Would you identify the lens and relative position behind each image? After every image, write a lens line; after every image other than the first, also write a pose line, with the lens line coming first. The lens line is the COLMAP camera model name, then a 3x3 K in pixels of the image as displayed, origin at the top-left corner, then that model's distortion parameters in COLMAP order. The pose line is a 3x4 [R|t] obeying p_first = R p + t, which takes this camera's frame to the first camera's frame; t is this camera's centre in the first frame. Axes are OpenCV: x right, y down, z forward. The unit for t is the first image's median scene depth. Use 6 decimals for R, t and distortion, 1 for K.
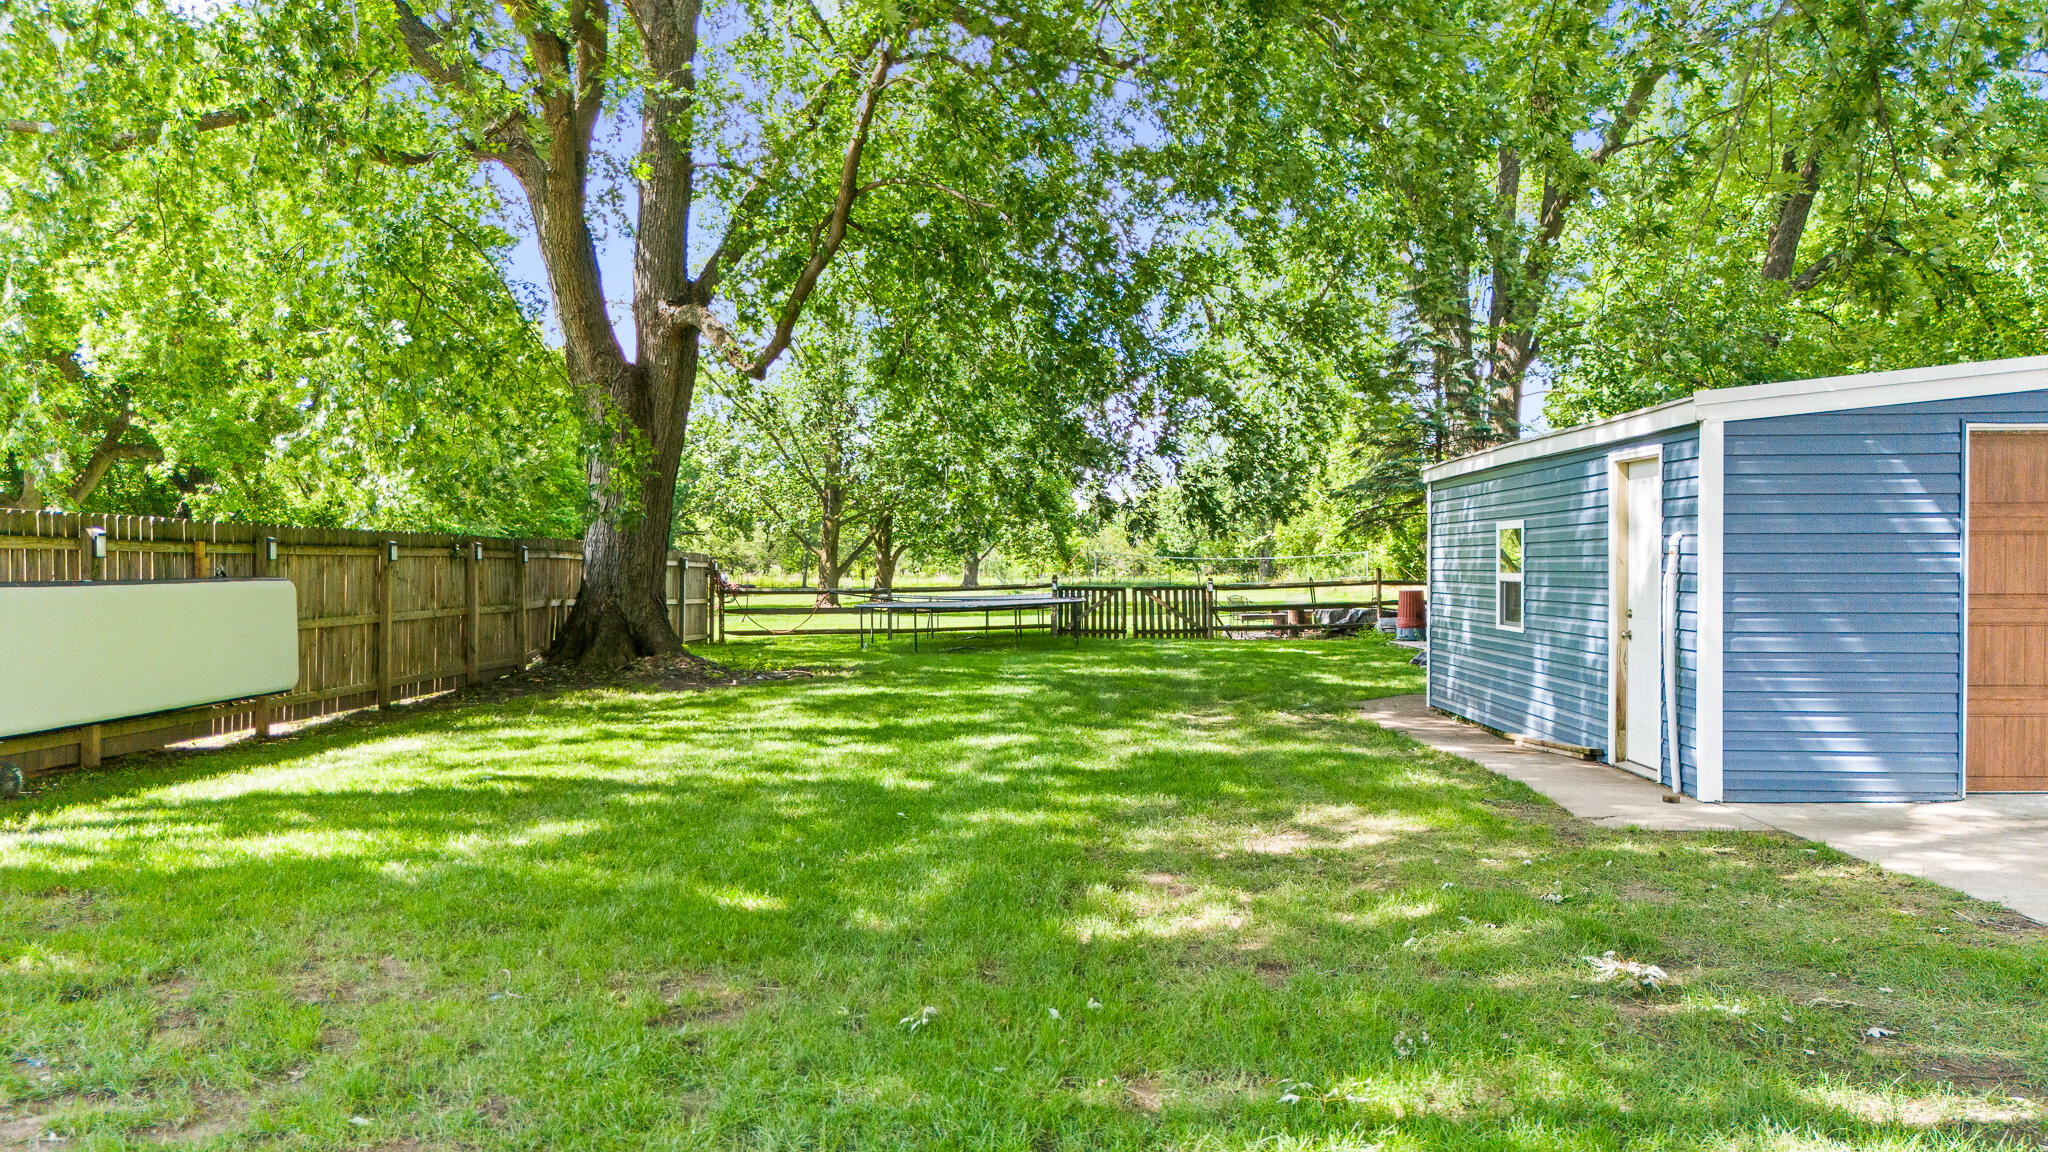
lens RADIAL K [[1431.6, 0, 1024.0], [0, 1431.6, 576.0], [0, 0, 1]] dist [0.034275, -0.000329]
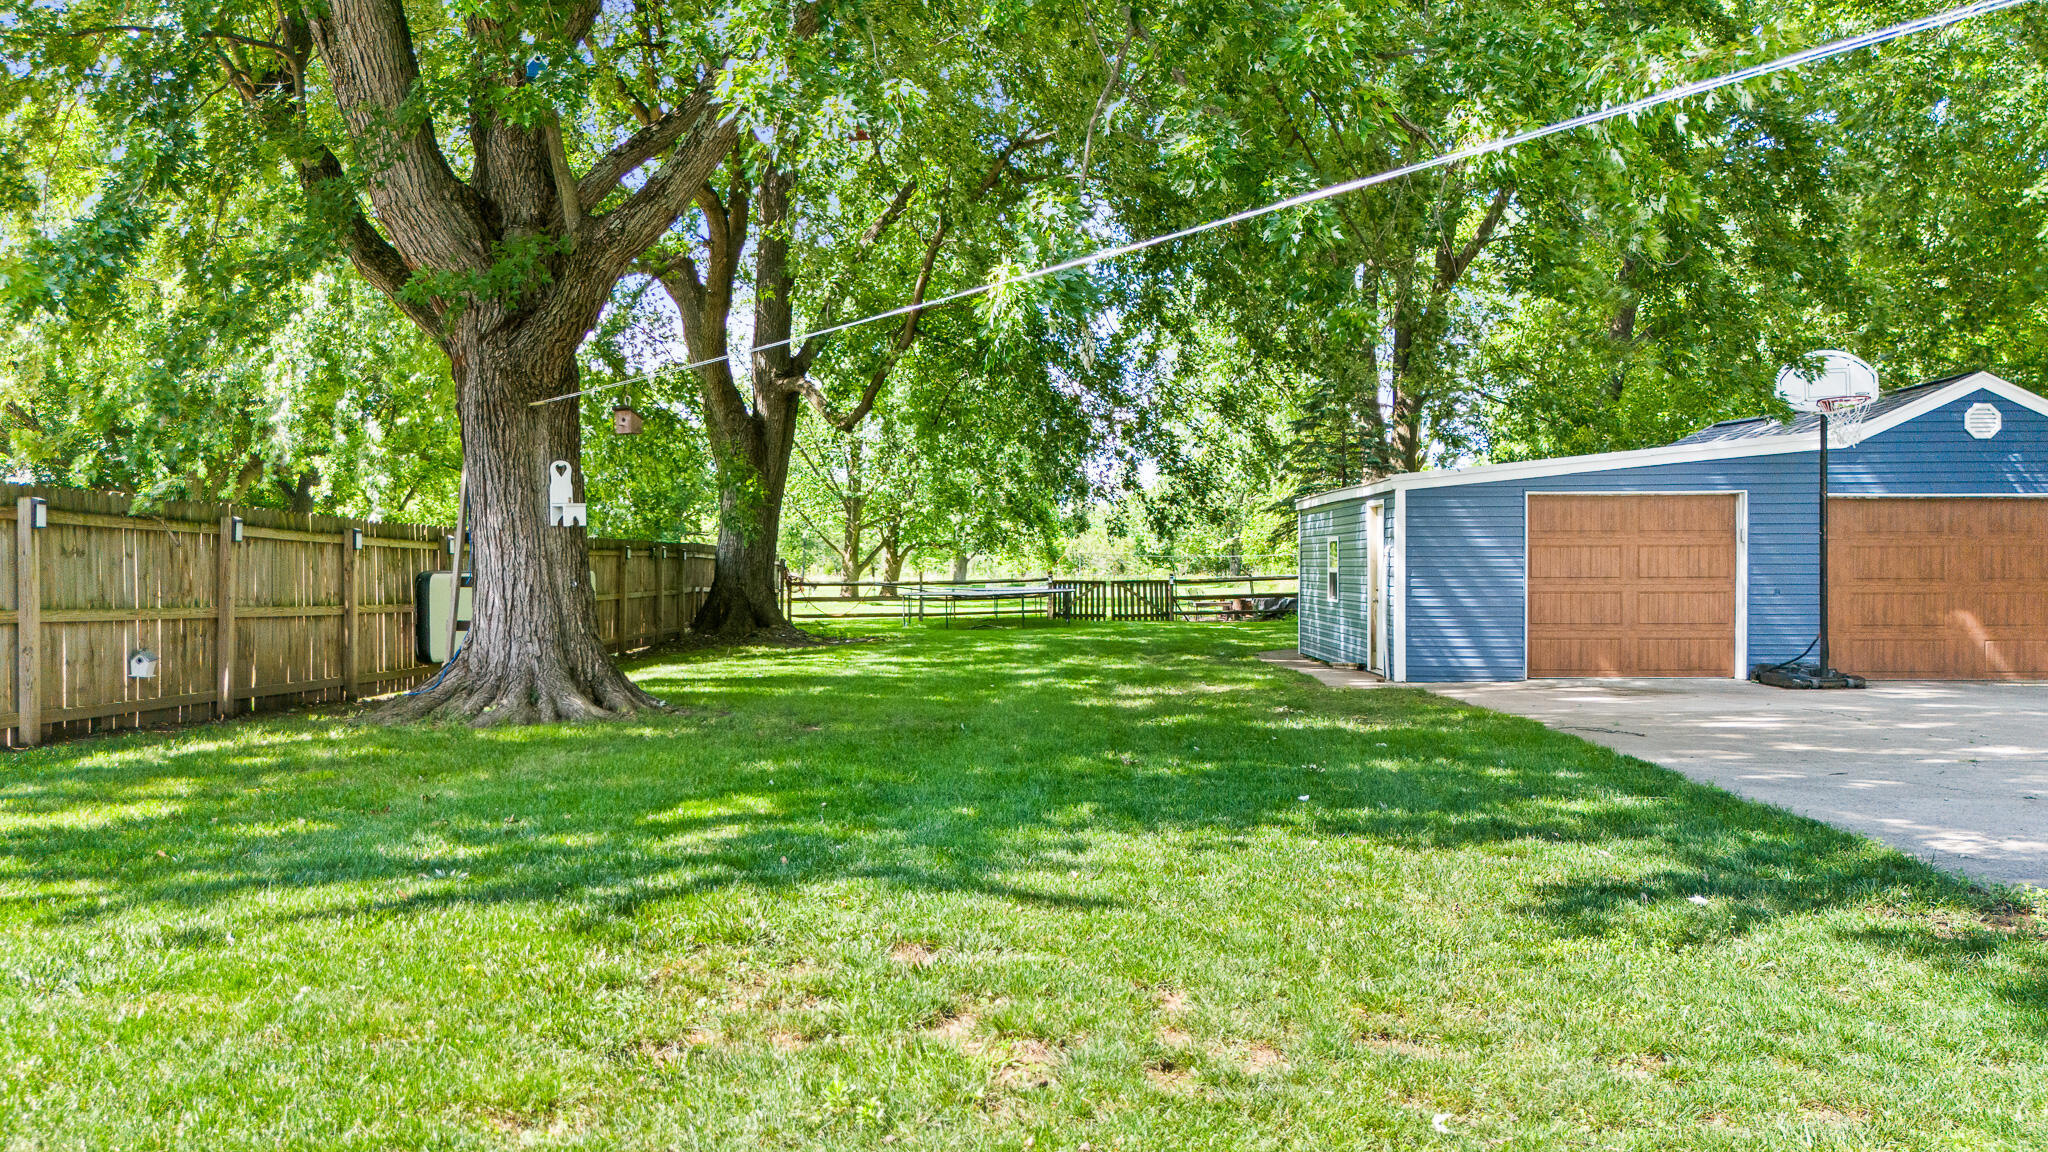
lens RADIAL K [[1431.6, 0, 1024.0], [0, 1431.6, 576.0], [0, 0, 1]] dist [0.034275, -0.000329]
pose [[0.999911, 0.001183, 0.013282, -0.019055], [-0.001186, 0.999999, 0.000193, 0.003315], [-0.013282, -0.000208, 0.999912, -0.280620]]
